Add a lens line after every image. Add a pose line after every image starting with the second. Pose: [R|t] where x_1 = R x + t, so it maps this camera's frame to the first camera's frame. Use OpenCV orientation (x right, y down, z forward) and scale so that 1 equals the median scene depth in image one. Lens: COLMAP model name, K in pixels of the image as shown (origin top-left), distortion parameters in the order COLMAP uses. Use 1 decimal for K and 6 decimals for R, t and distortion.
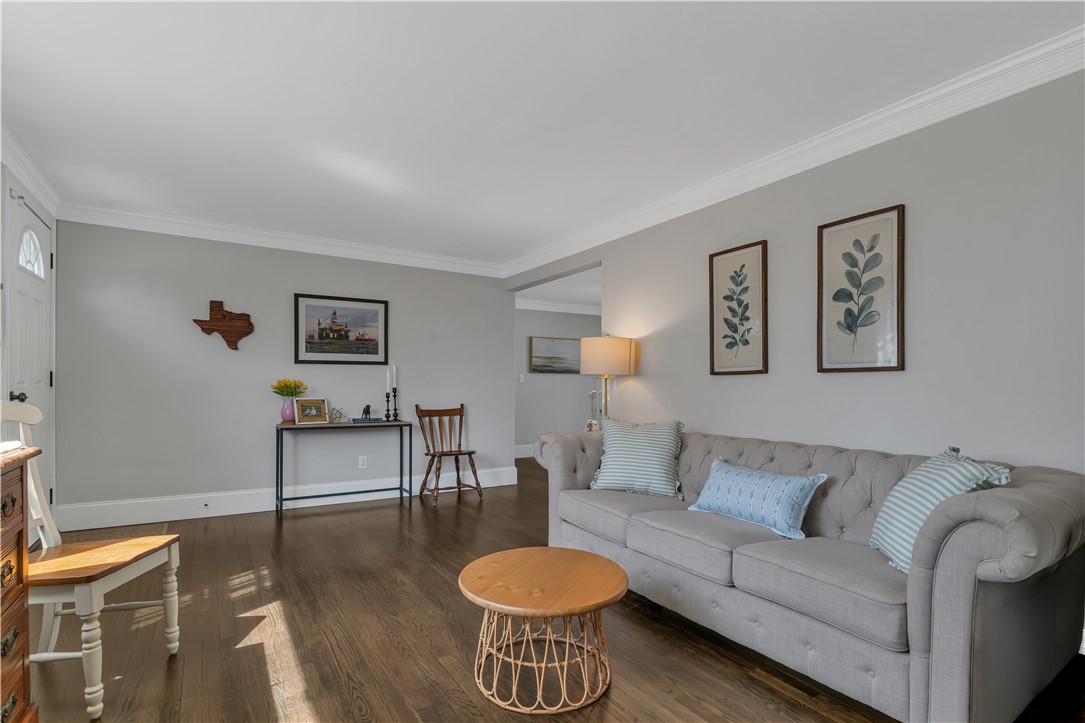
lens RADIAL K [[523.1, 0, 540.0], [0, 523.1, 375.4], [0, 0, 1]] dist [0.000973, 0.000382]
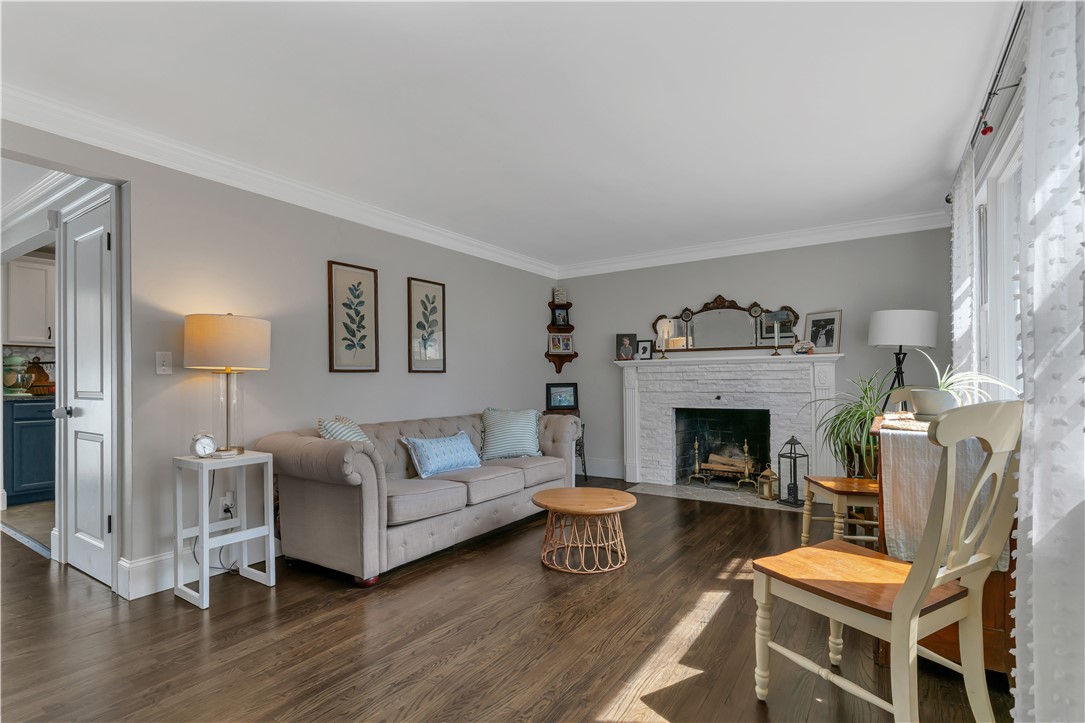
lens RADIAL K [[523.1, 0, 540.0], [0, 523.1, 375.4], [0, 0, 1]] dist [0.000973, 0.000382]
pose [[-0.411489, 0.010497, 0.911354, -0.899714], [-0.009095, 0.999837, -0.015623, 0.019815], [-0.911369, -0.014718, -0.411327, 1.139487]]
